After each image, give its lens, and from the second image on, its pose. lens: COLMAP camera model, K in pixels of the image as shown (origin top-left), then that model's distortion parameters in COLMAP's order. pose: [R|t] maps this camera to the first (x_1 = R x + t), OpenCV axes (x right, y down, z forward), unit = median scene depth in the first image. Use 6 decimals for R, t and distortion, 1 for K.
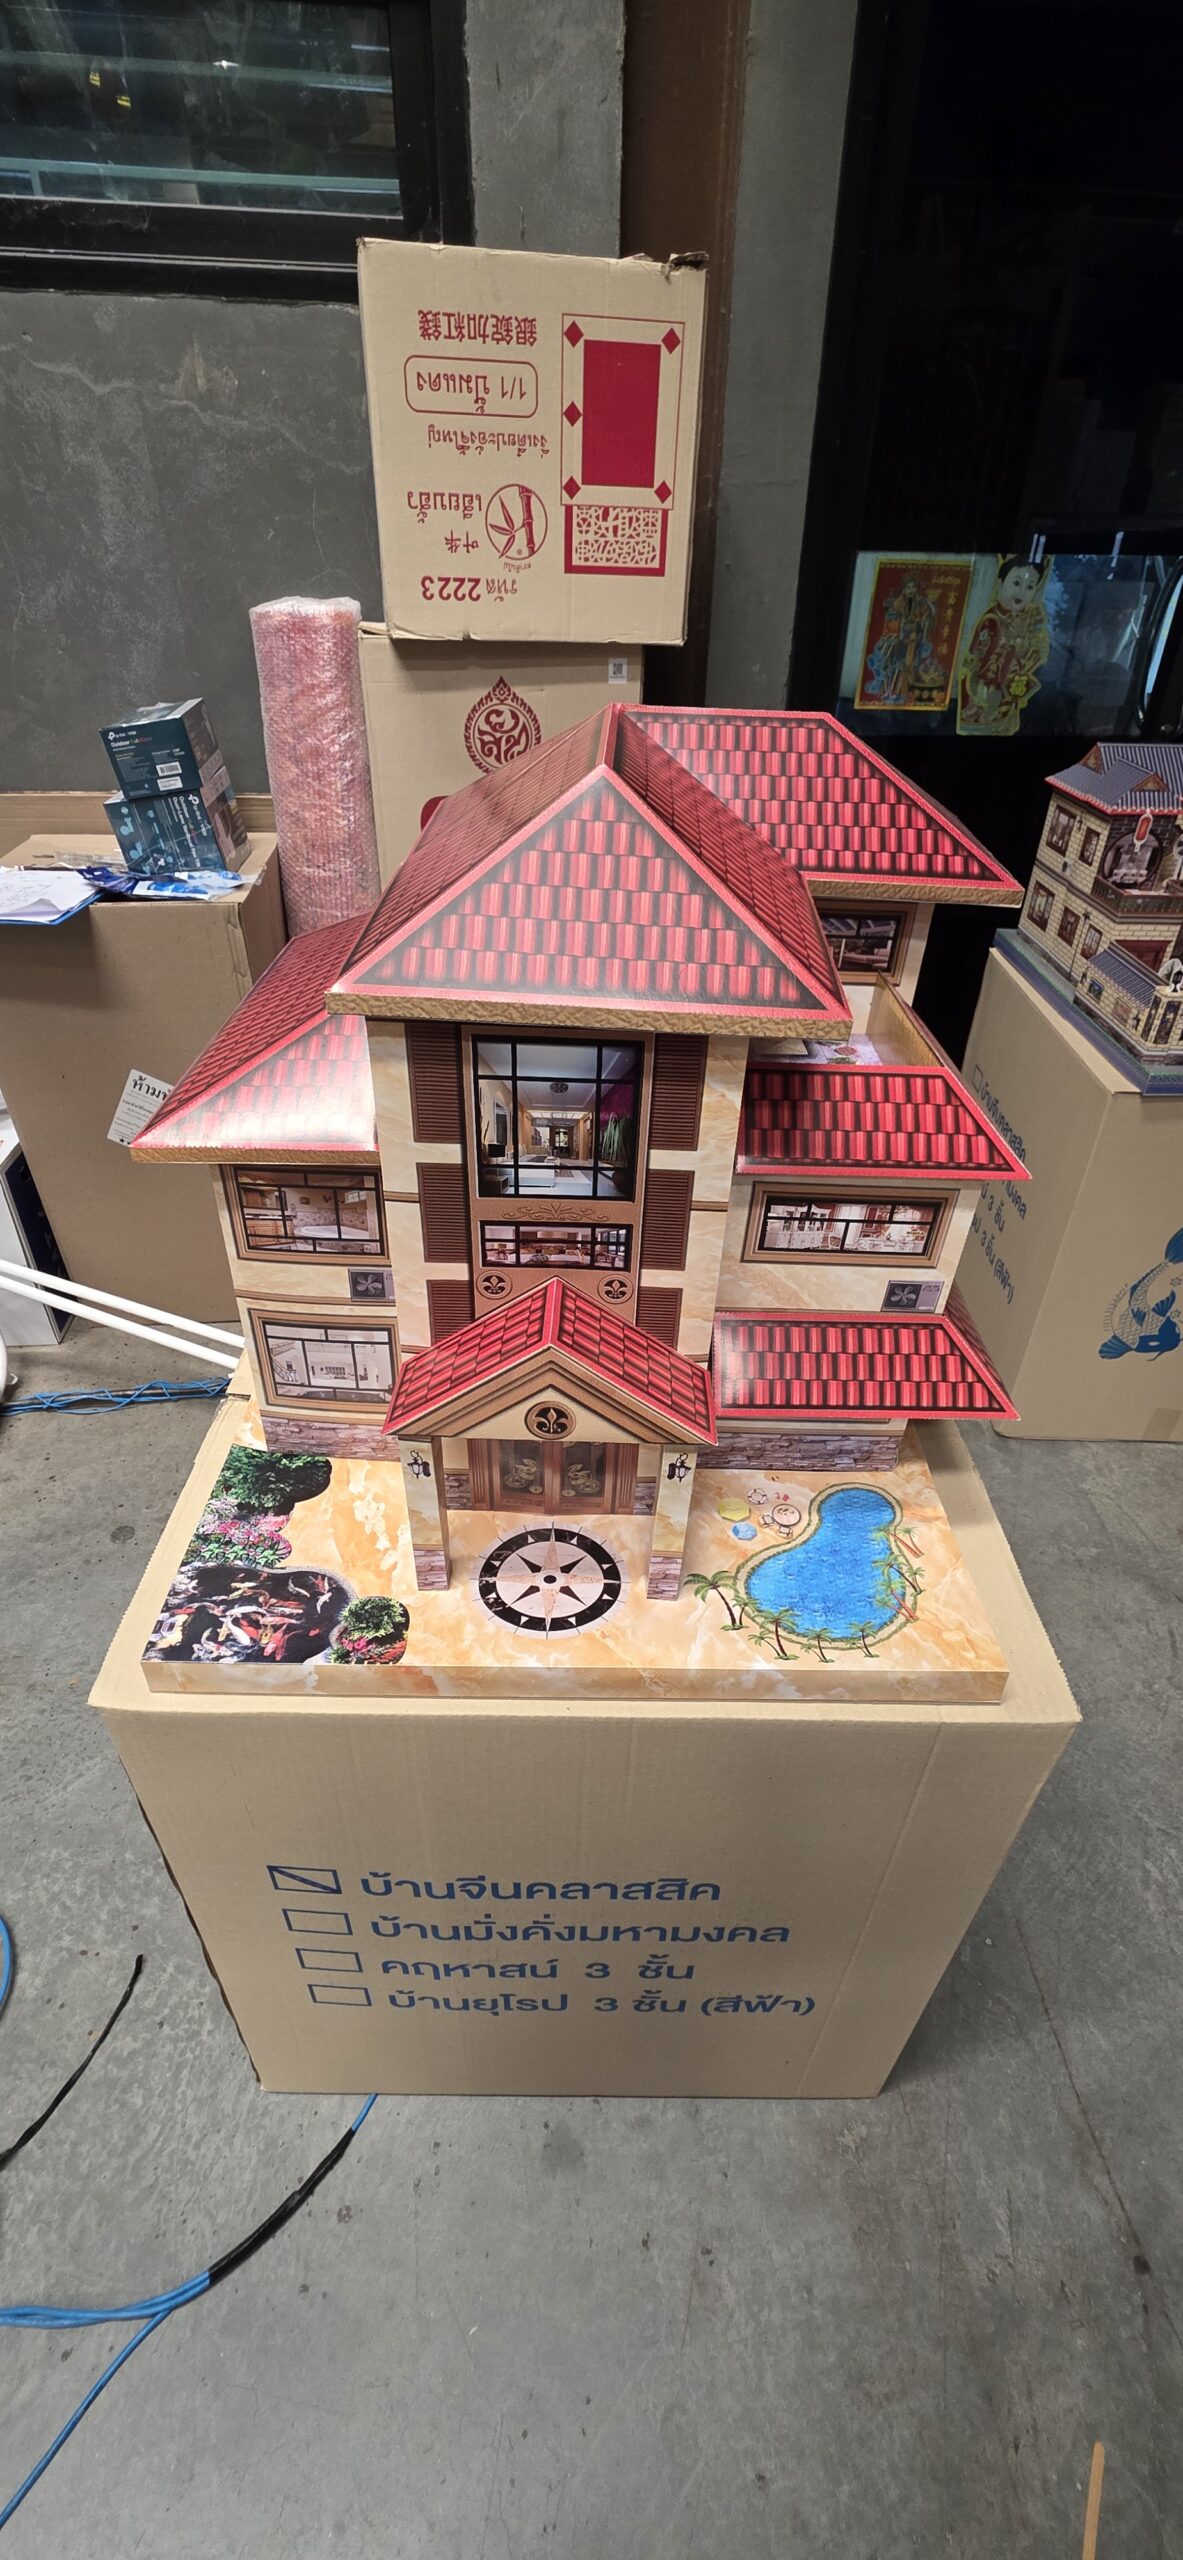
lens RADIAL K [[1032.8, 0, 603.4], [0, 1032.8, 1273.6], [0, 0, 1]] dist [0.002201, -0.000739]
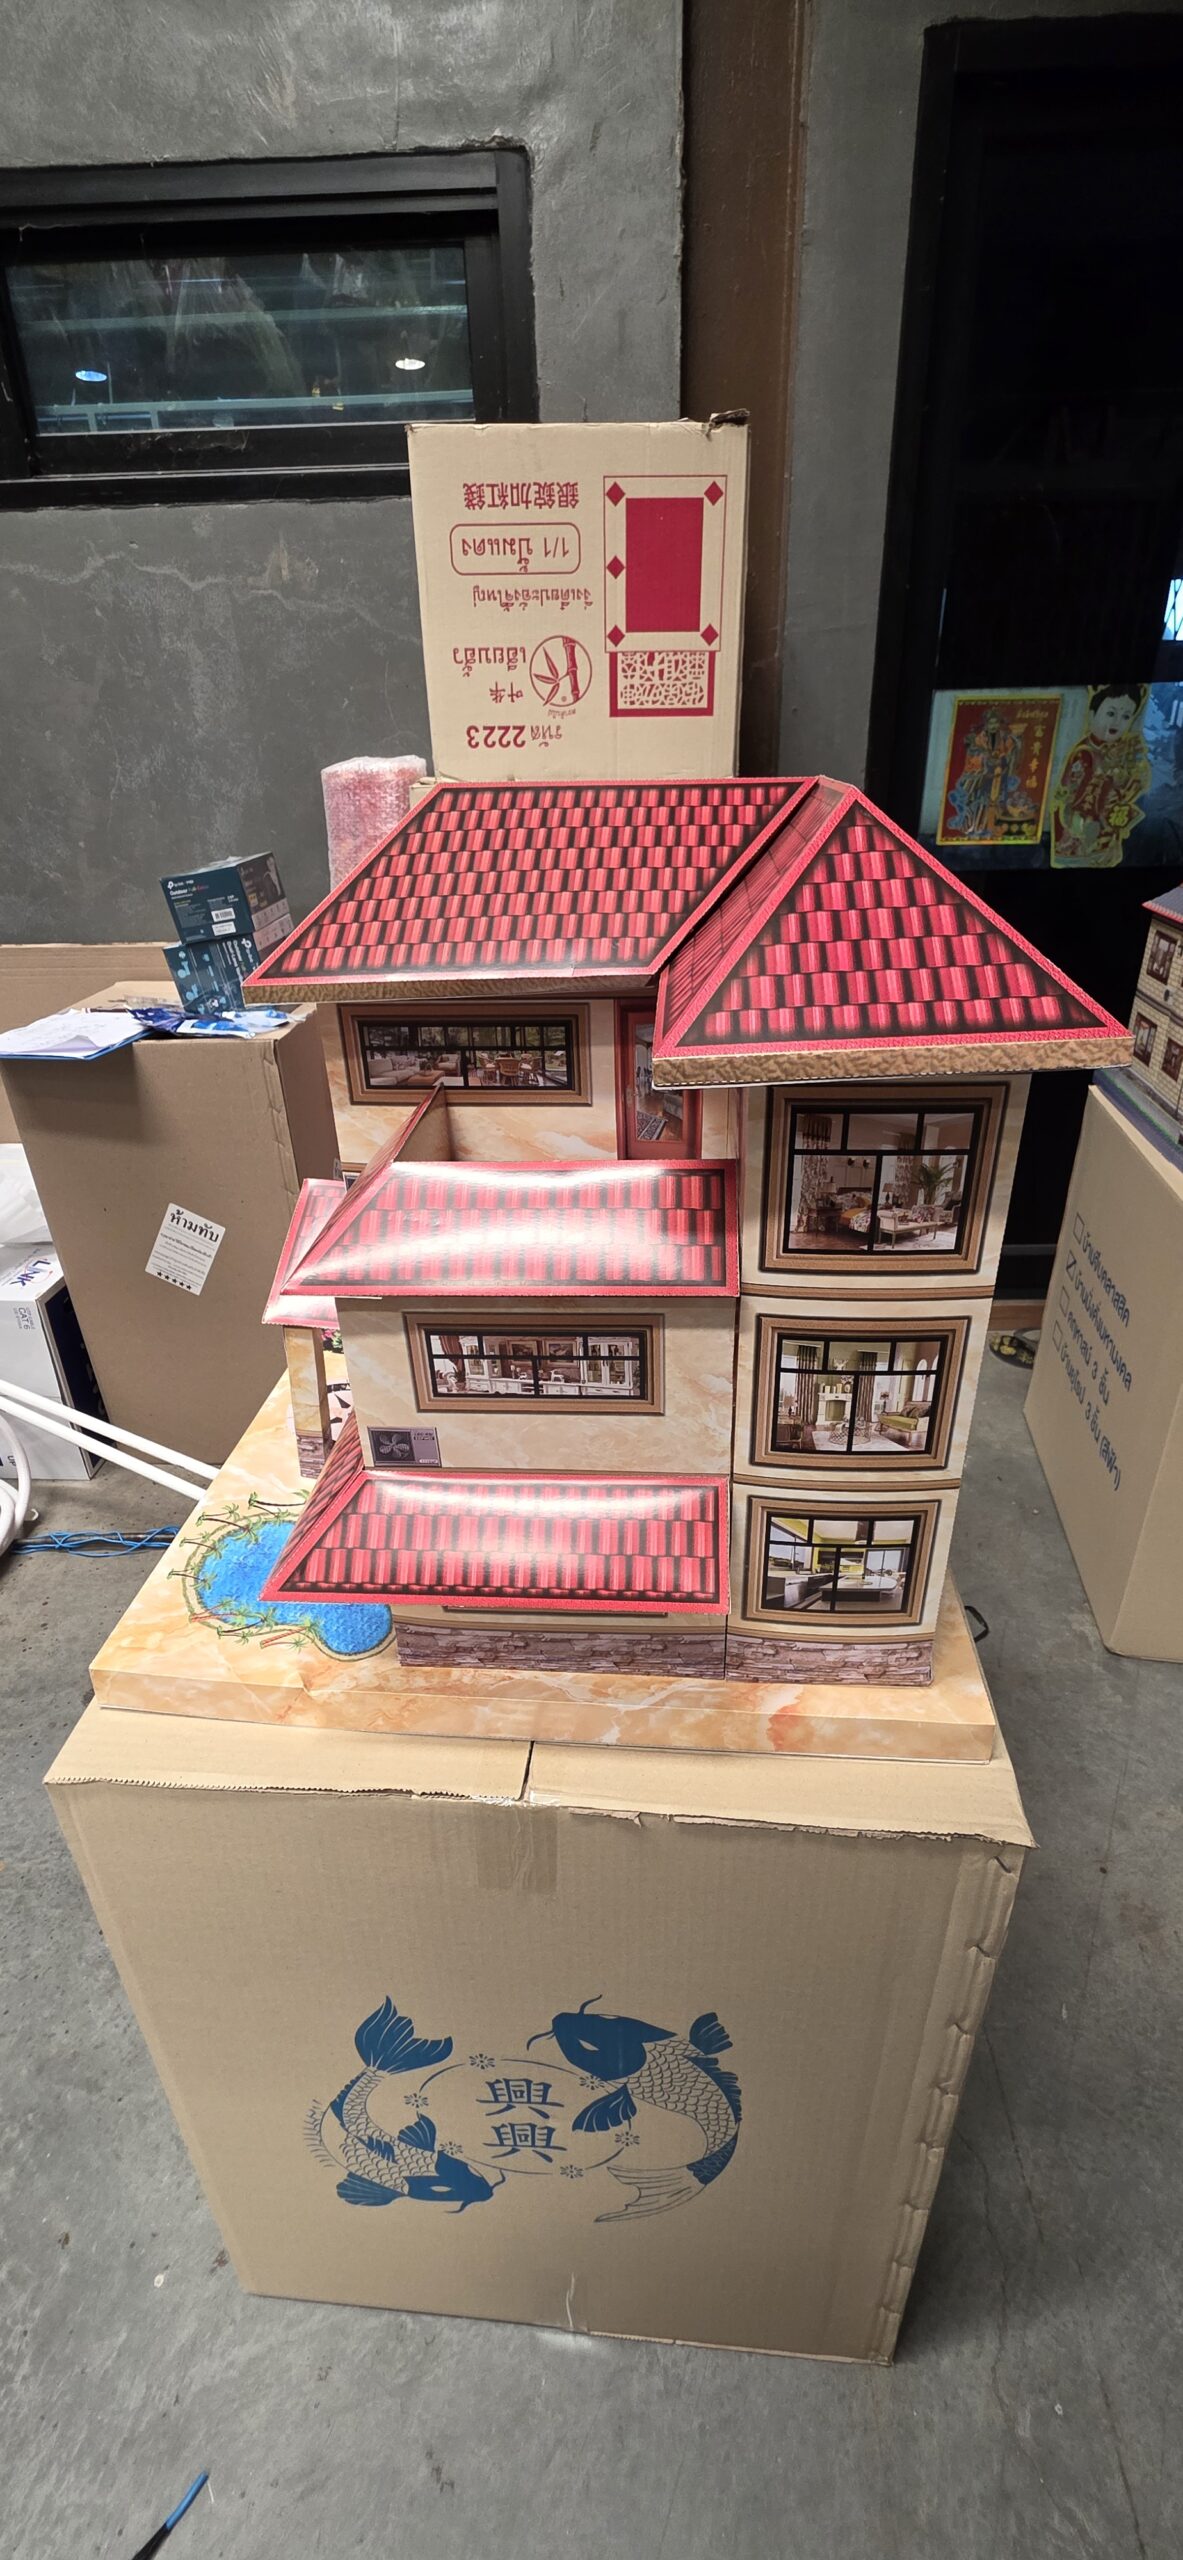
lens RADIAL K [[1032.8, 0, 603.0], [0, 1032.8, 1270.8], [0, 0, 1]] dist [0.002201, -0.000739]
pose [[0.989776, 0.023731, -0.140643, 0.104601], [-0.043602, 0.989199, -0.139945, -0.014228], [0.135803, 0.144646, 0.980120, 0.103718]]
